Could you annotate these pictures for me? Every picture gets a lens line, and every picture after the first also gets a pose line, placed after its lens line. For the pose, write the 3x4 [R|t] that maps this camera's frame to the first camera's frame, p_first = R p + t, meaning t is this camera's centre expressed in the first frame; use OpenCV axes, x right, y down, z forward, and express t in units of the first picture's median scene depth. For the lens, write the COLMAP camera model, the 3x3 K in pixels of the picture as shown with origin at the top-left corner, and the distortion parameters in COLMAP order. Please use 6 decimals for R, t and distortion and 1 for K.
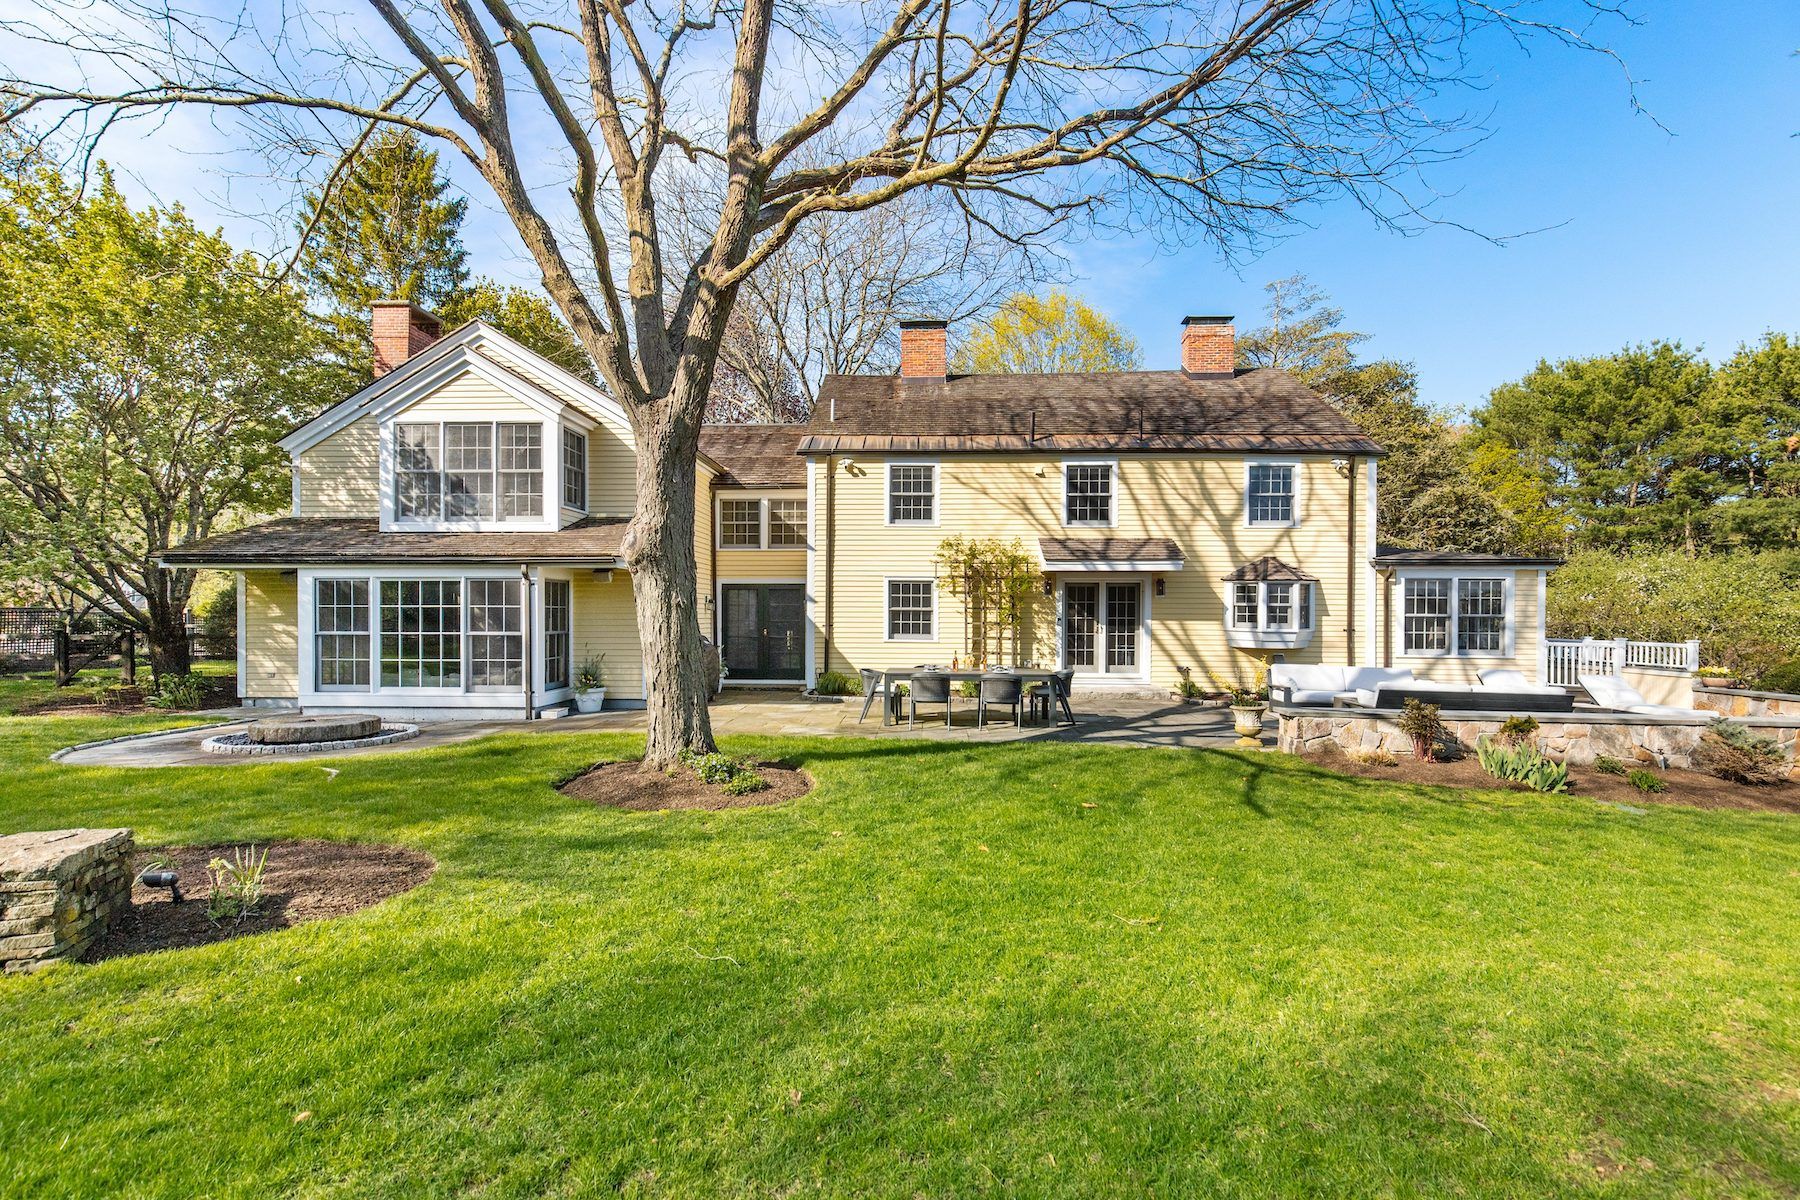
lens RADIAL K [[825.0, 0, 899.3], [0, 825.0, 605.2], [0, 0, 1]] dist [0.002487, -0.000713]
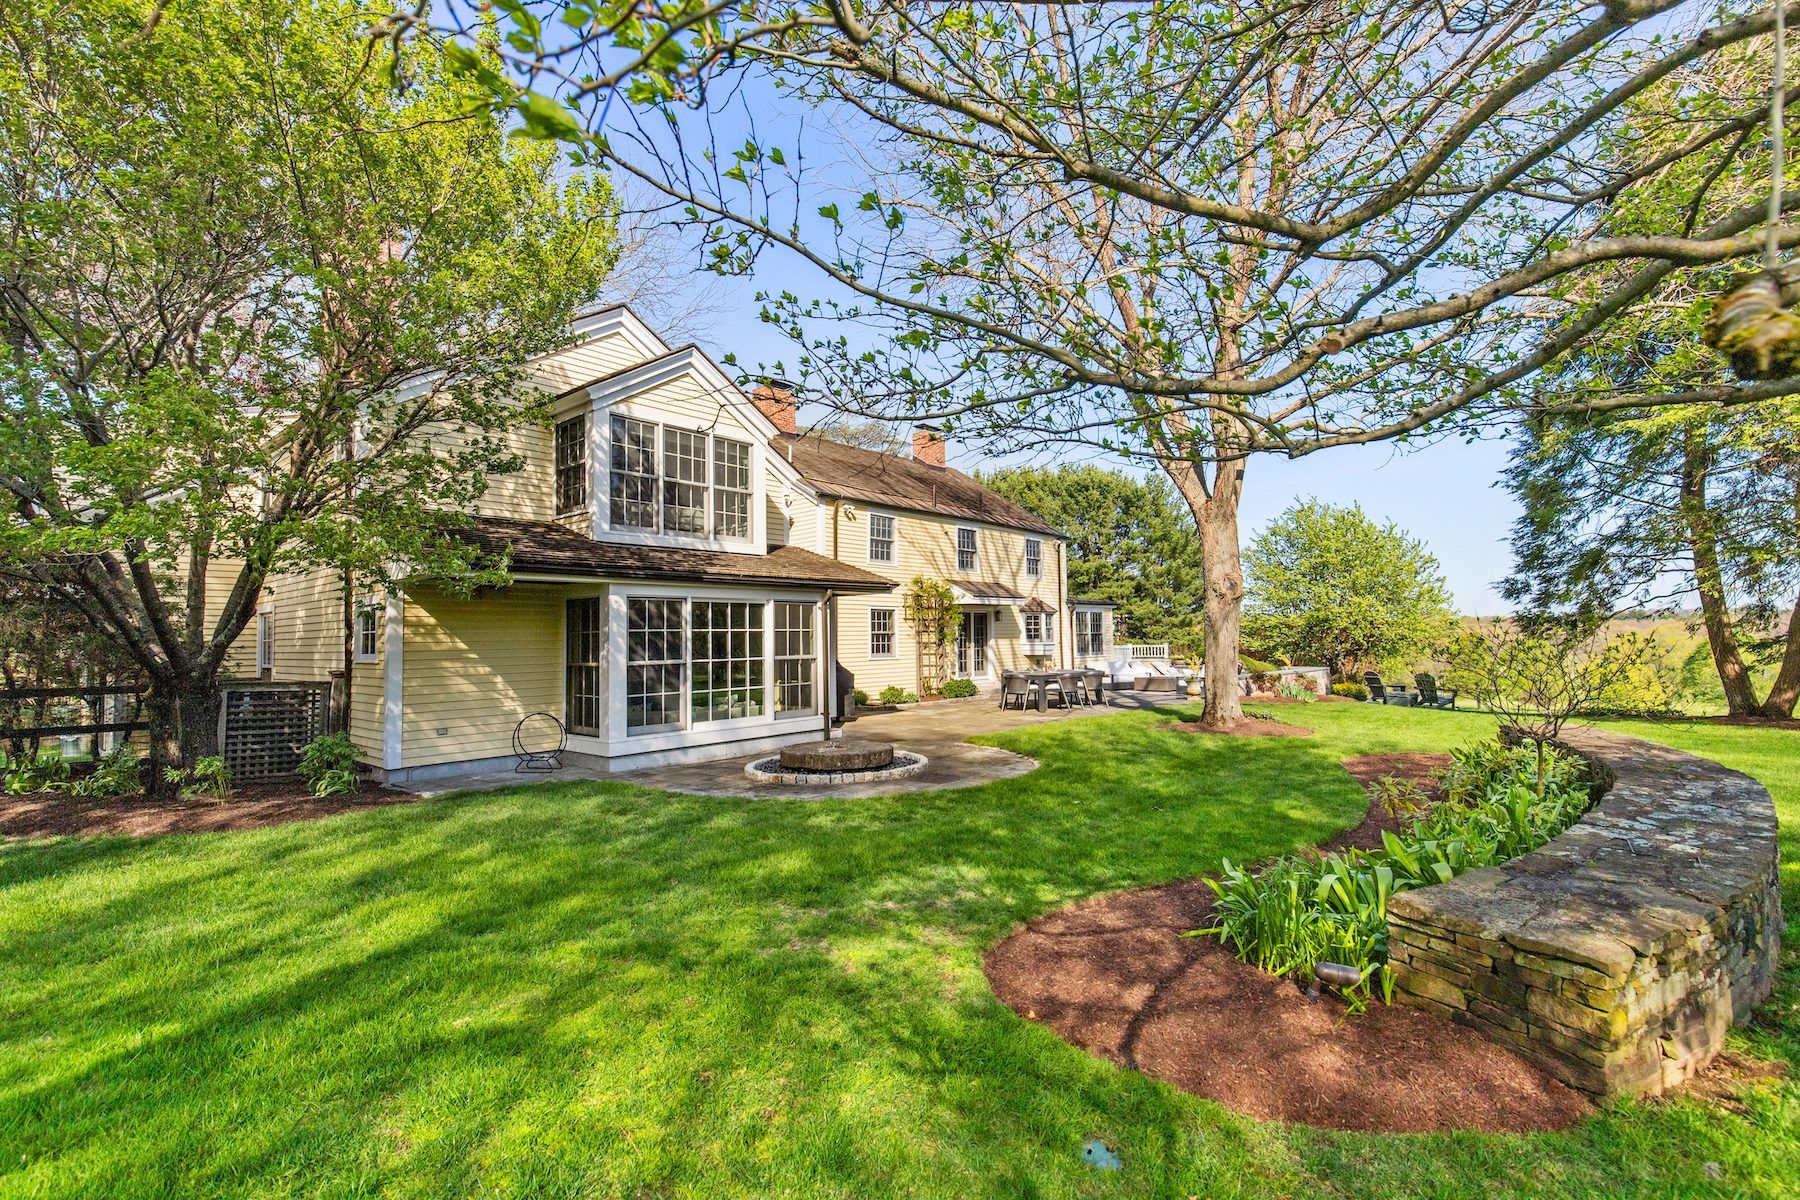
lens RADIAL K [[825.0, 0, 898.1], [0, 825.0, 596.9], [0, 0, 1]] dist [0.002487, -0.000713]
pose [[0.610750, 0.024415, 0.791447, -0.964711], [0.017771, 0.998850, -0.044526, 0.007024], [-0.791624, 0.041259, 0.609614, 0.239710]]
